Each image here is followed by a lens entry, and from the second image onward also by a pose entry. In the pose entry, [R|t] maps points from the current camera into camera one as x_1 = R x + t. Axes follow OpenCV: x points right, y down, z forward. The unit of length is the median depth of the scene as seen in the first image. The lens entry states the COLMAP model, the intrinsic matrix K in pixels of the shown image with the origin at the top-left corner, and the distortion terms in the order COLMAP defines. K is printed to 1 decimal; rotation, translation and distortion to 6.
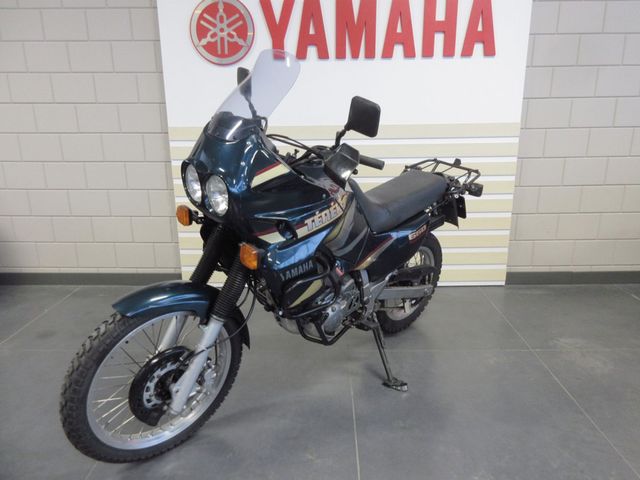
lens RADIAL K [[494.9, 0, 320.0], [0, 494.9, 241.2], [0, 0, 1]] dist [0.027807, -0.010982]
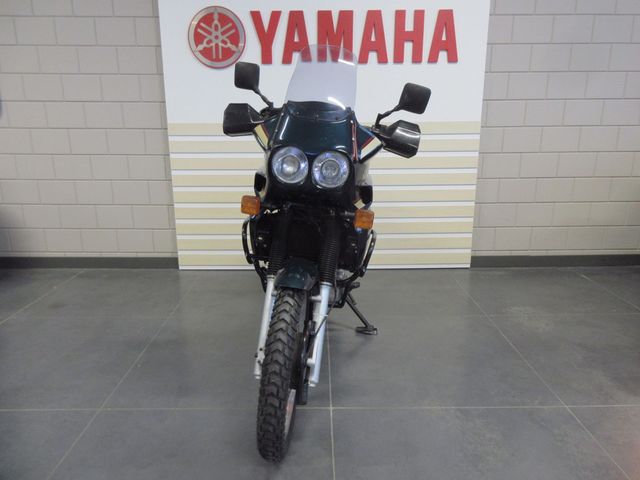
lens RADIAL K [[494.9, 0, 319.0], [0, 494.9, 241.0], [0, 0, 1]] dist [0.027807, -0.010982]
pose [[0.999794, 0.001354, 0.020257, 0.012462], [-0.000929, 0.999780, -0.020944, 0.059801], [-0.020281, 0.020921, 0.999575, -0.120354]]
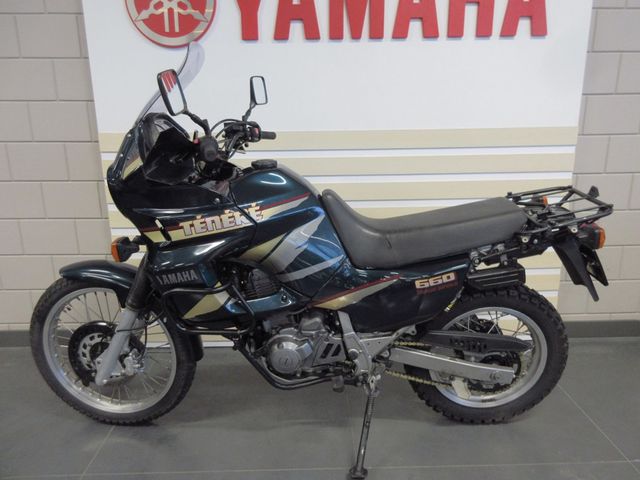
lens RADIAL K [[494.9, 0, 329.2], [0, 494.9, 237.1], [0, 0, 1]] dist [0.027807, -0.010982]
pose [[0.999601, -0.007310, 0.027296, 0.009377], [0.007962, 0.999683, -0.023886, -0.060799], [-0.027113, 0.024094, 0.999342, 0.279737]]
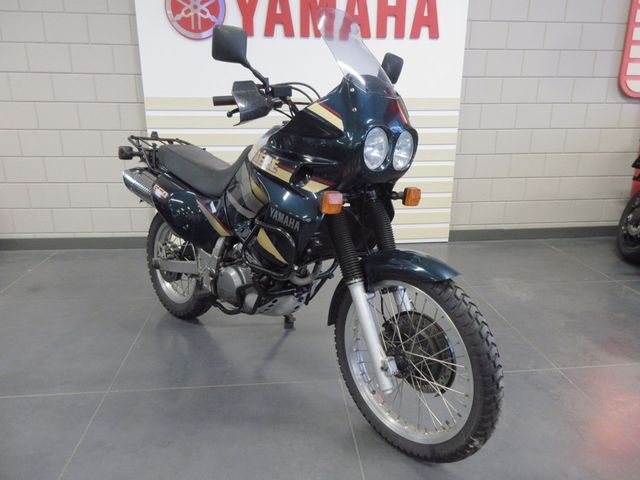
lens RADIAL K [[494.9, 0, 321.9], [0, 494.9, 242.3], [0, 0, 1]] dist [0.027807, -0.010982]
pose [[0.993426, -0.018286, 0.113009, -0.054224], [0.015150, 0.999478, 0.028549, 0.060454], [-0.113472, -0.026649, 0.993184, -0.120690]]
